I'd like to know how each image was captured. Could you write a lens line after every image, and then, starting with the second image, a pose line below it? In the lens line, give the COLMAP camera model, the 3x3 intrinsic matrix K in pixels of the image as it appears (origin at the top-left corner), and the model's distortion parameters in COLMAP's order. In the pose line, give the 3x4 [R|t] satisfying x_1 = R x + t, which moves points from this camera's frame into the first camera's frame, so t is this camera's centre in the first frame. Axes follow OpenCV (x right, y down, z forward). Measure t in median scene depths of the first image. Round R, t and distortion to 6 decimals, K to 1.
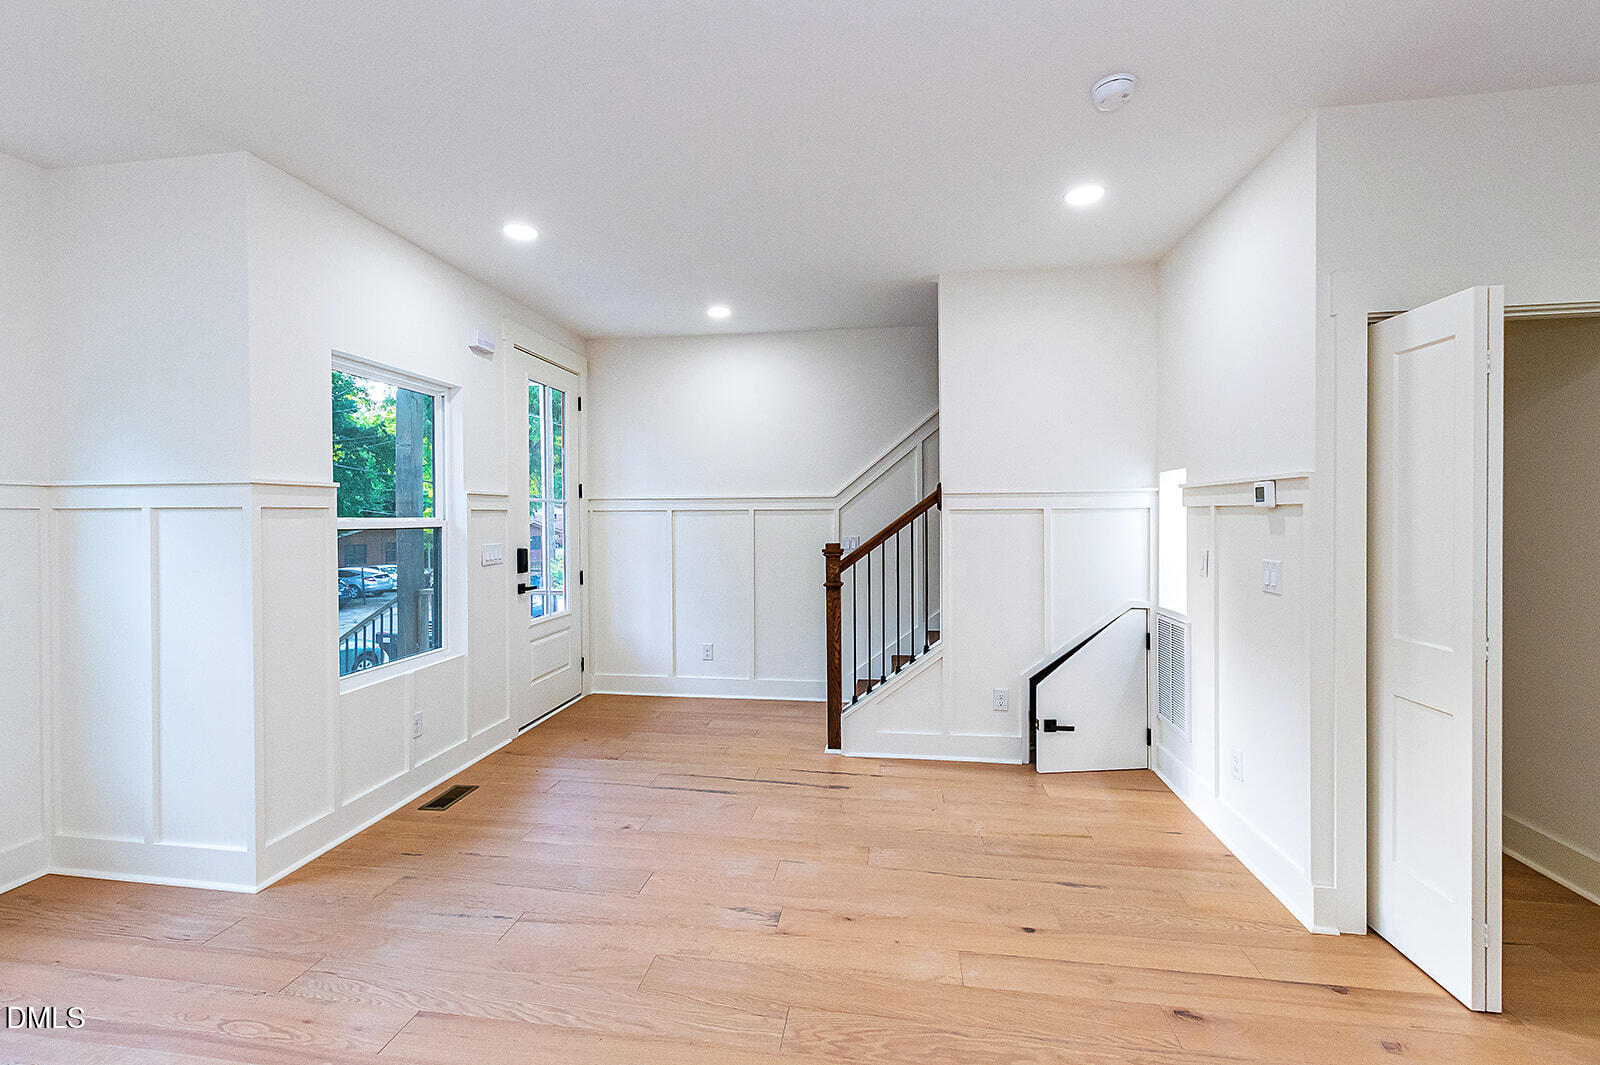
lens RADIAL K [[684.2, 0, 791.8], [0, 684.2, 523.3], [0, 0, 1]] dist [0.003520, -0.000088]
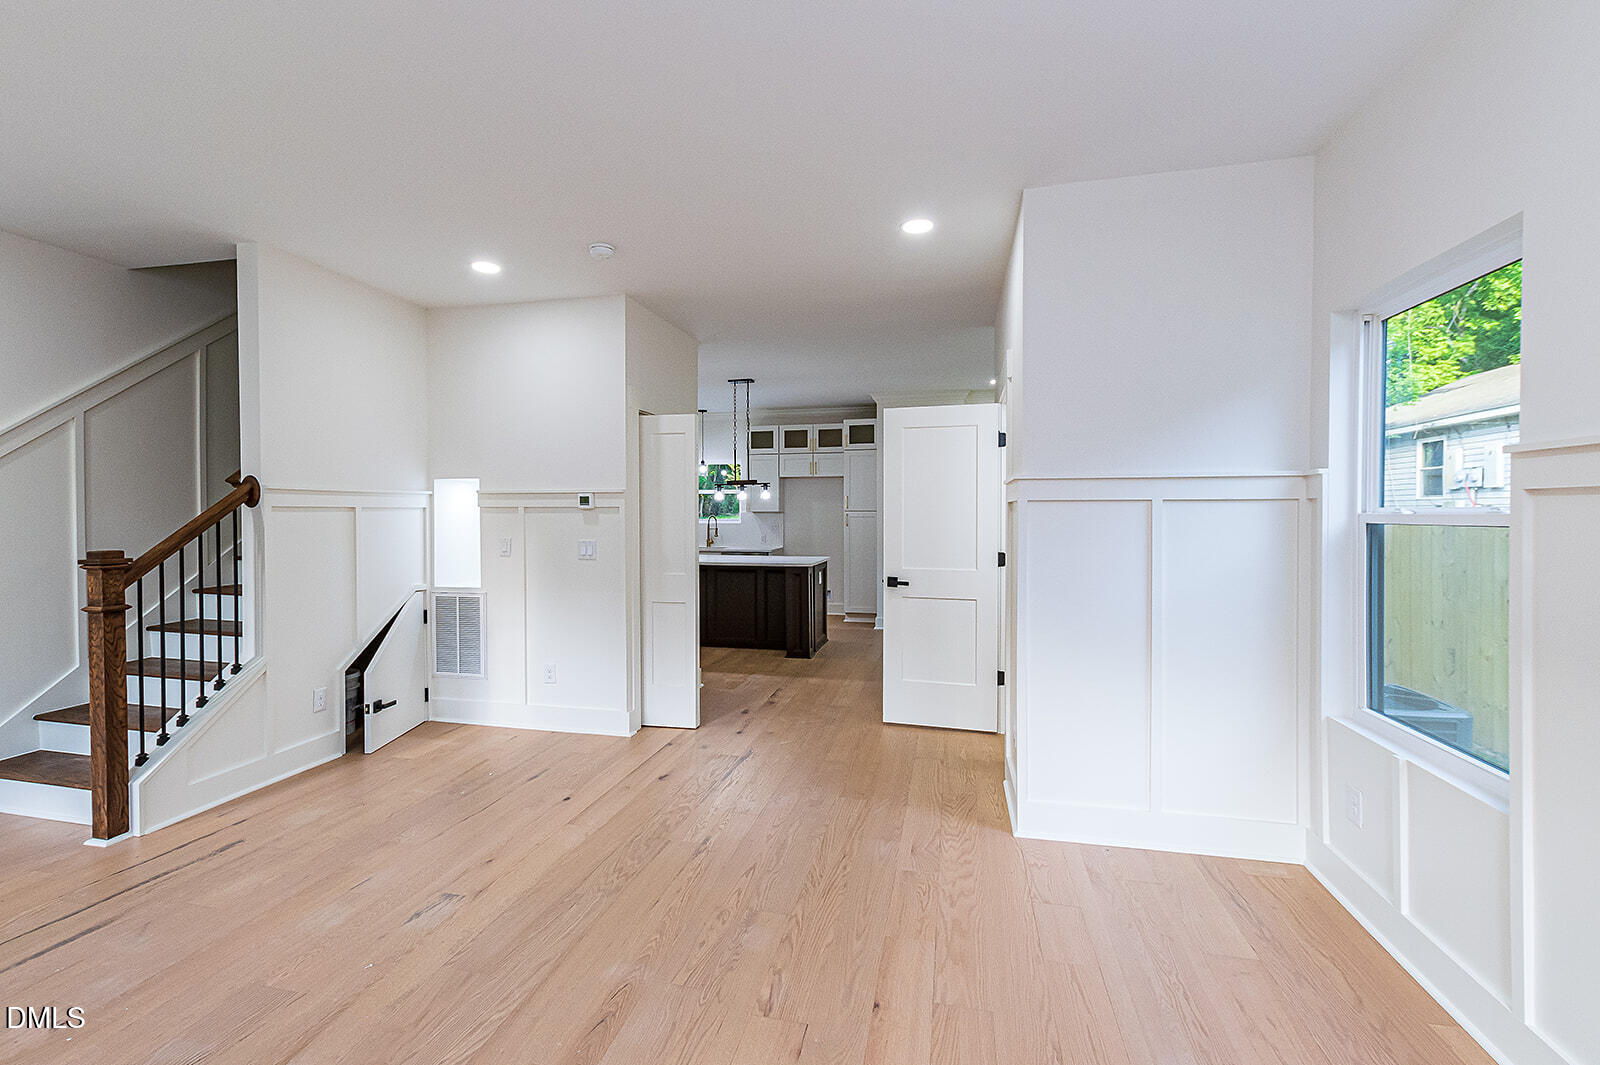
lens RADIAL K [[684.2, 0, 794.4], [0, 684.2, 523.7], [0, 0, 1]] dist [0.003520, -0.000088]
pose [[0.076543, -0.009996, 0.997016, -0.674387], [0.012653, 0.999879, 0.009054, 0.003899], [-0.996986, 0.011922, 0.076660, 0.259039]]
